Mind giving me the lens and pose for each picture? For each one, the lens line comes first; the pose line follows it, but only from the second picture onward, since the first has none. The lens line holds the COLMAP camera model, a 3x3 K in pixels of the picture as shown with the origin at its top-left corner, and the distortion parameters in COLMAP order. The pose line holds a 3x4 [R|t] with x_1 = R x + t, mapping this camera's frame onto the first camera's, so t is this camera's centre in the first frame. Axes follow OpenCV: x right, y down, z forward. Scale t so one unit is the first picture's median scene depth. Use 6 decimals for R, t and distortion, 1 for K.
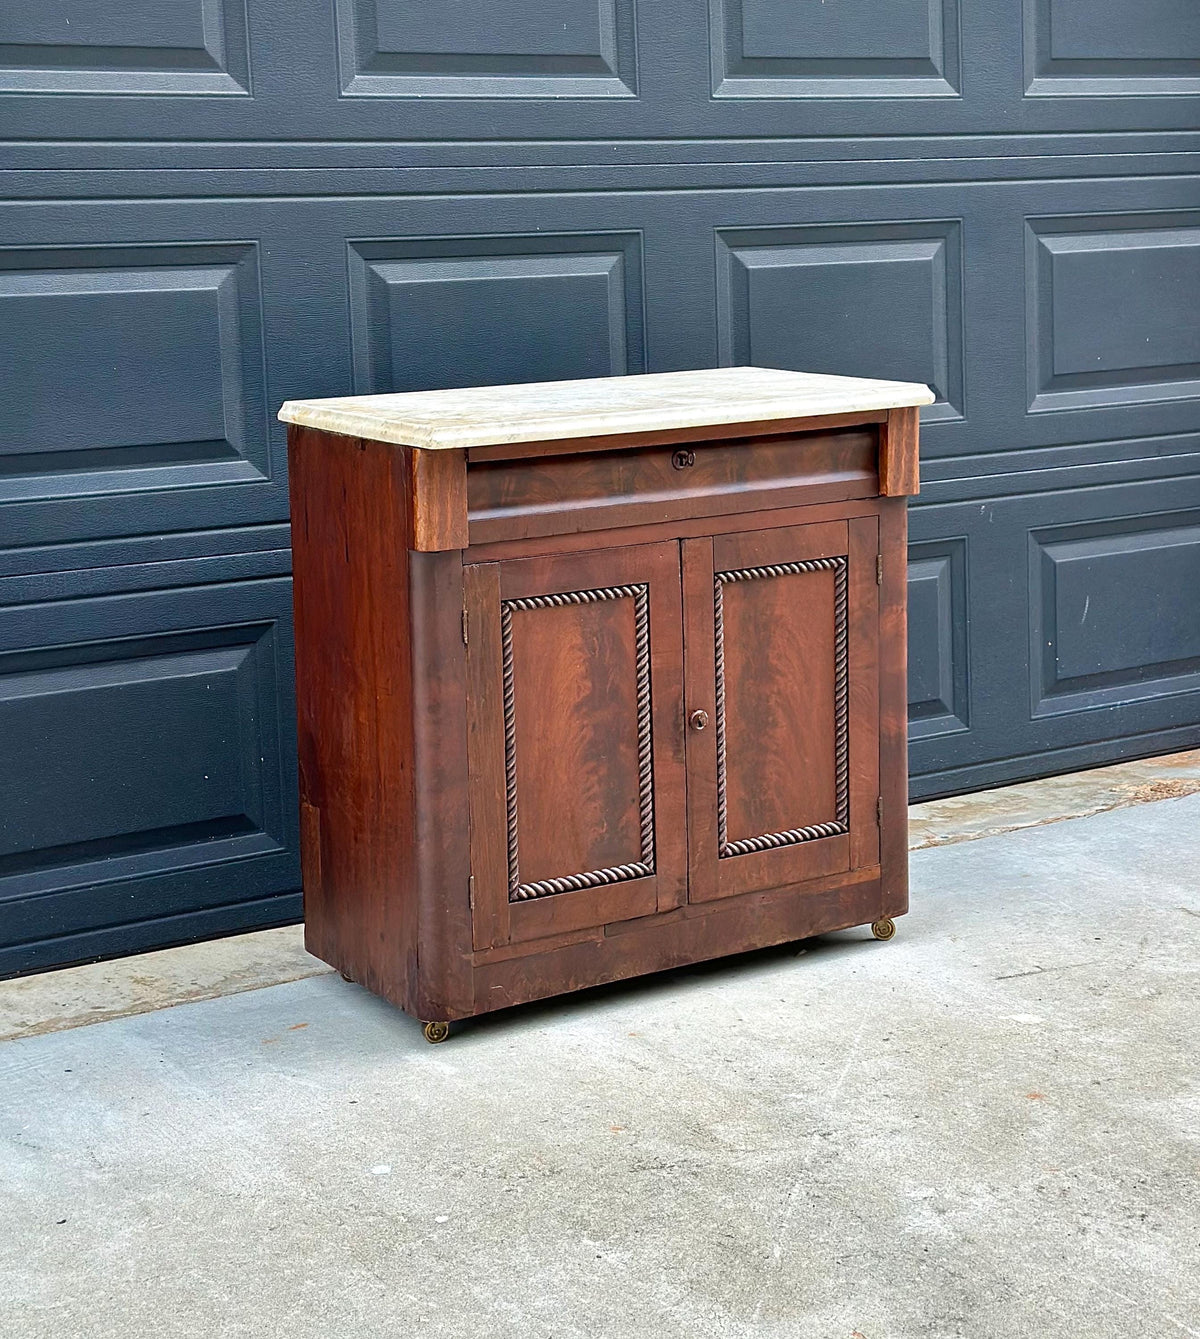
lens RADIAL K [[2284.2, 0, 592.2], [0, 2284.2, 568.0], [0, 0, 1]] dist [0.121017, 0.000000]
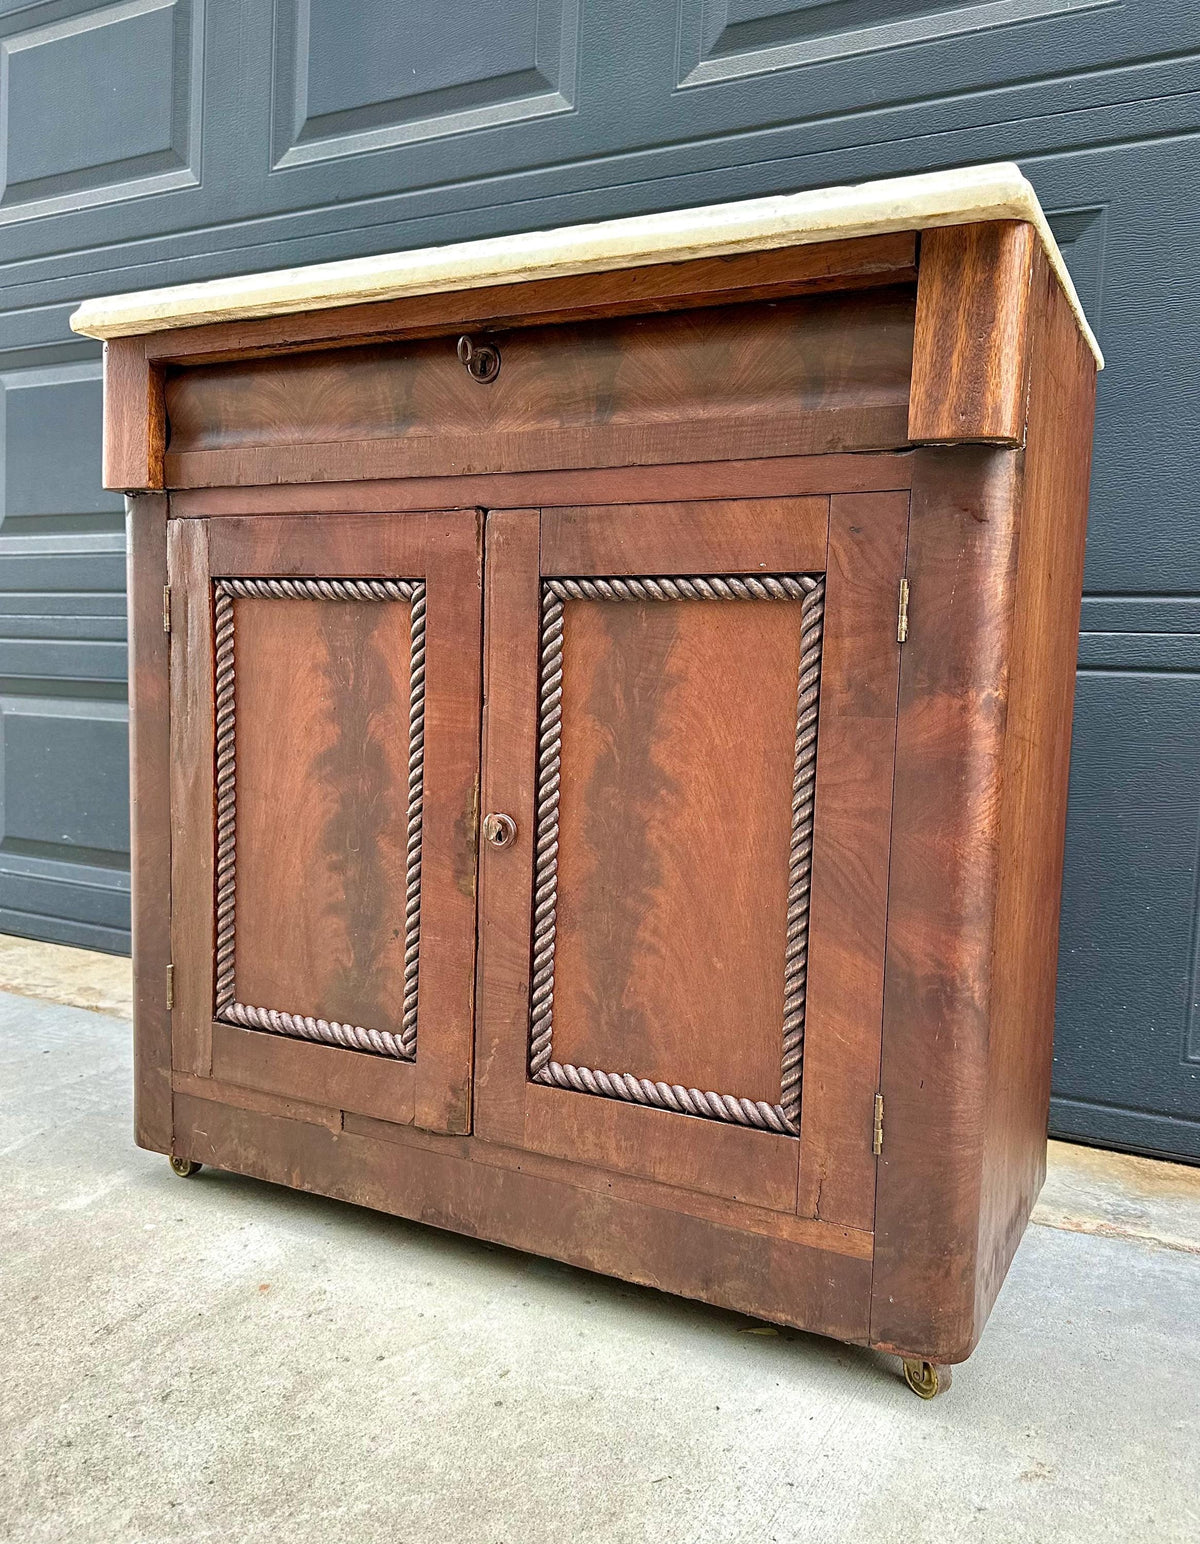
lens RADIAL K [[1200.2, 0, 643.9], [0, 1200.2, 803.8], [0, 0, 1]] dist [0.072874, -0.080079]
pose [[0.531530, 0.127734, -0.837353, 0.320314], [-0.180083, 0.983005, 0.035641, 0.041890], [0.827675, 0.131849, 0.545500, 0.854838]]
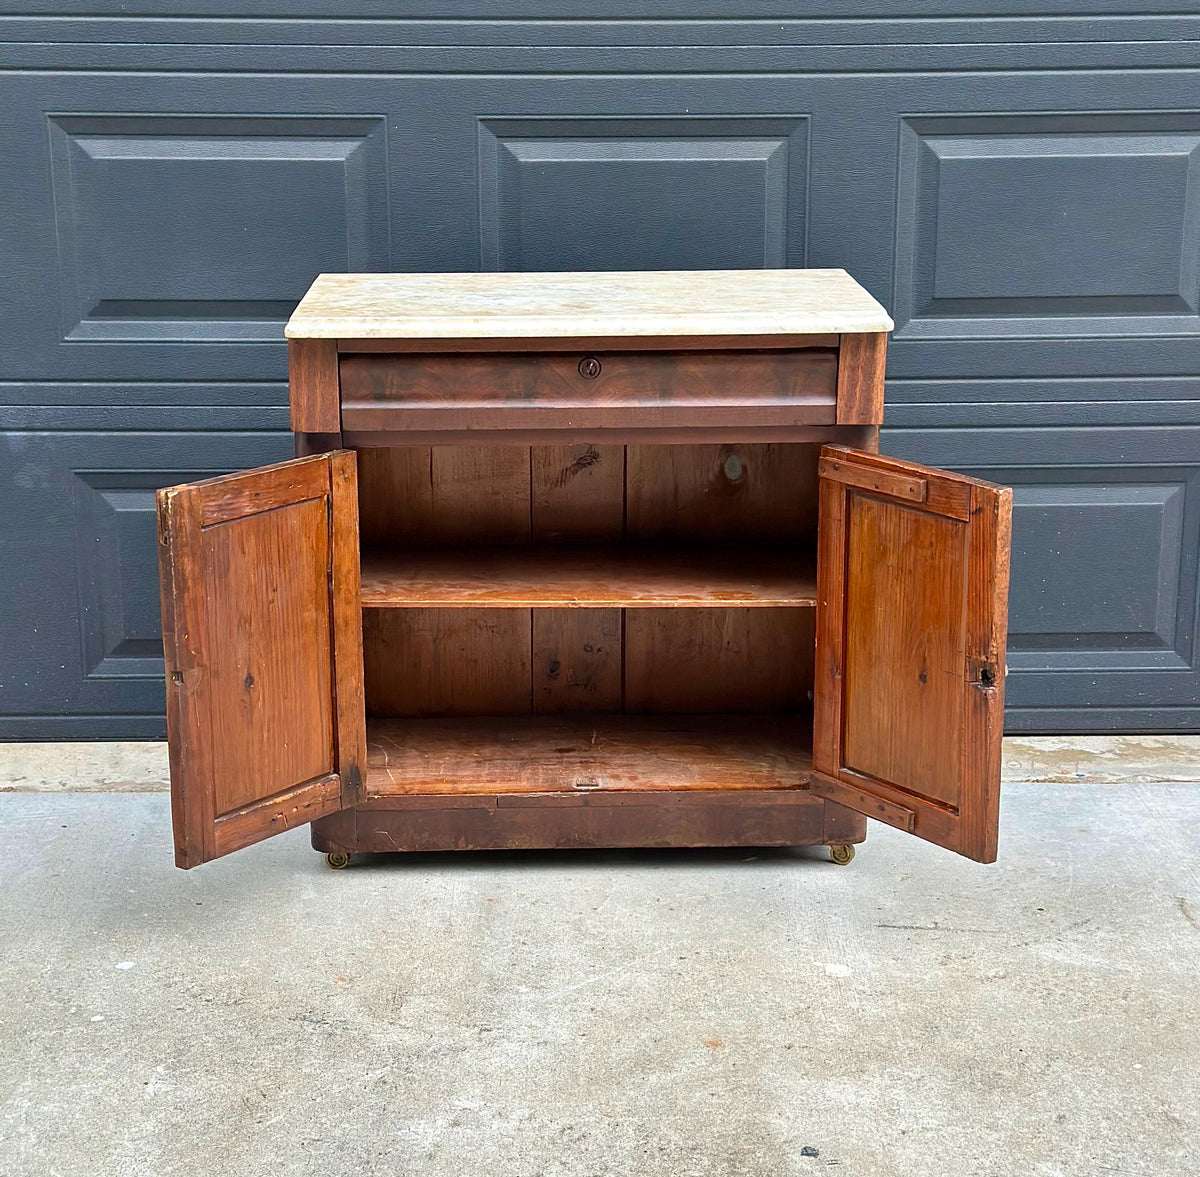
lens RADIAL K [[2129.3, 0, 627.0], [0, 2129.3, 662.6], [0, 0, 1]] dist [0.118283, 0.000000]
pose [[0.868595, 0.167730, -0.466272, 0.501832], [-0.097694, 0.980466, 0.170710, -0.079941], [0.485797, -0.102726, 0.868014, 0.167740]]
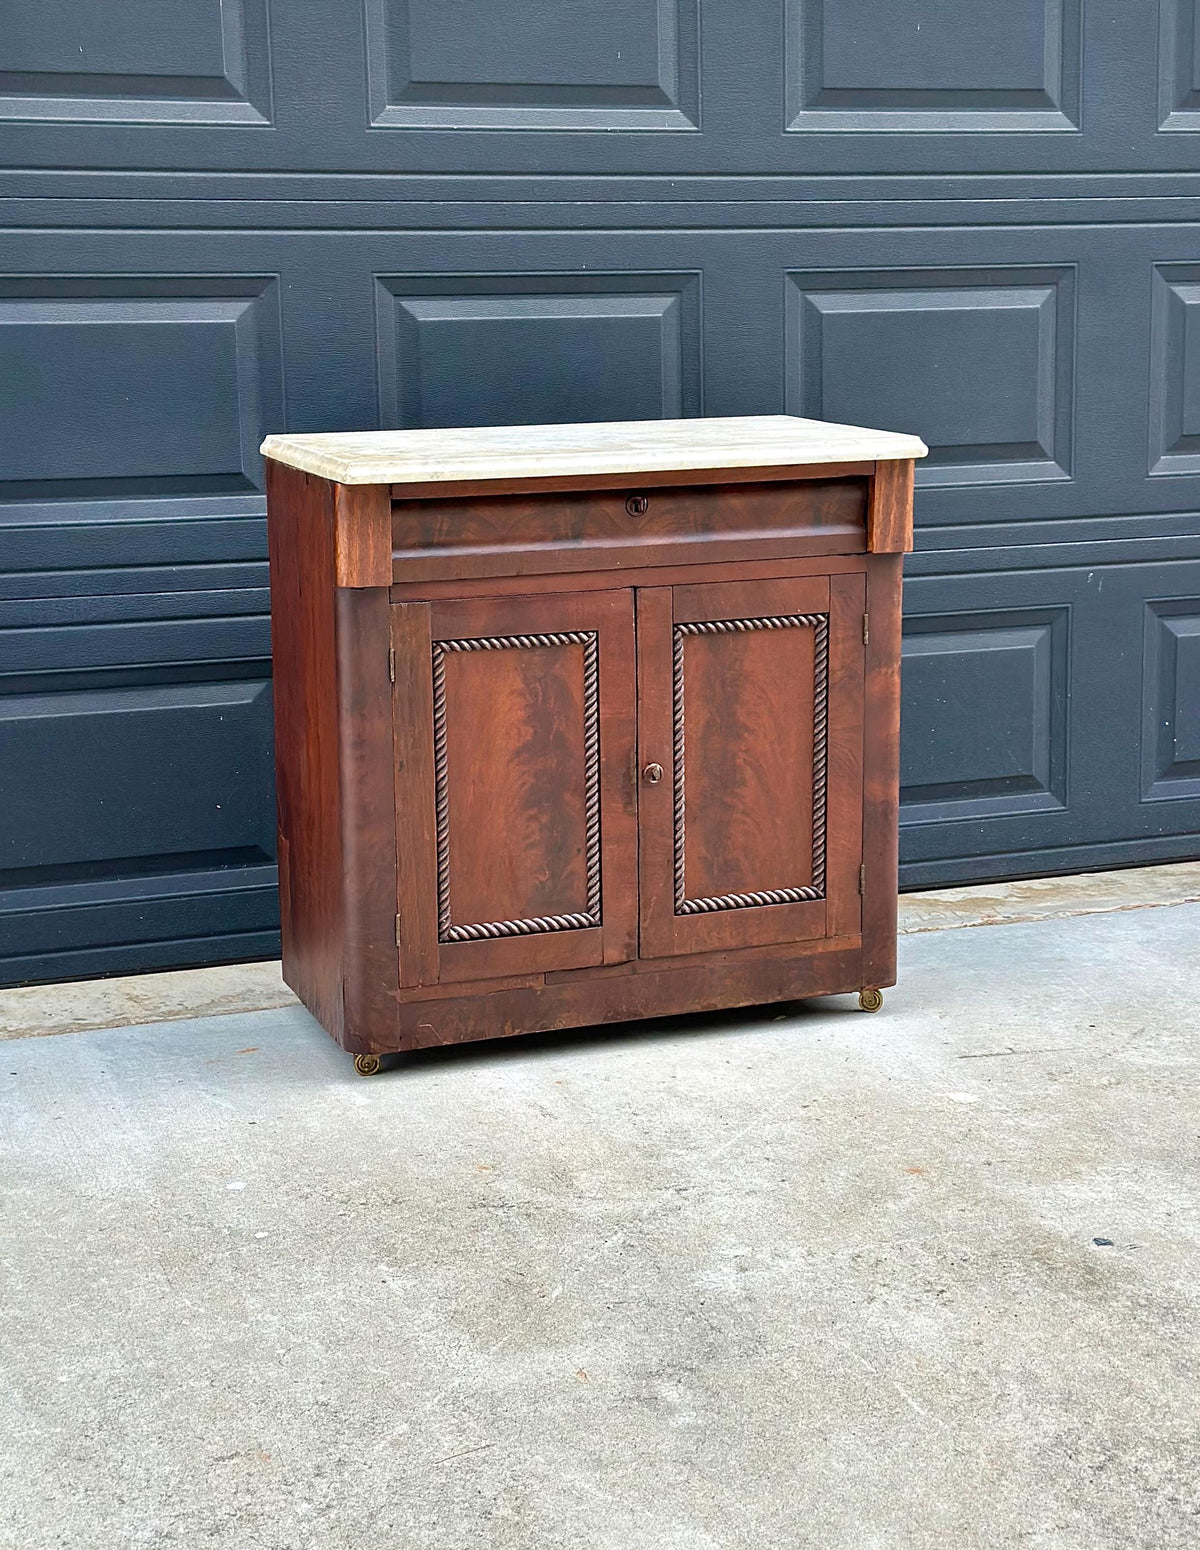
lens RADIAL K [[2355.7, 0, 613.7], [0, 2355.7, 763.6], [0, 0, 1]] dist [0.123168, 0.000000]
pose [[0.981924, 0.052793, -0.181766, 0.211985], [-0.043059, 0.997440, 0.057090, 0.005164], [0.184314, -0.048231, 0.981683, 0.003195]]
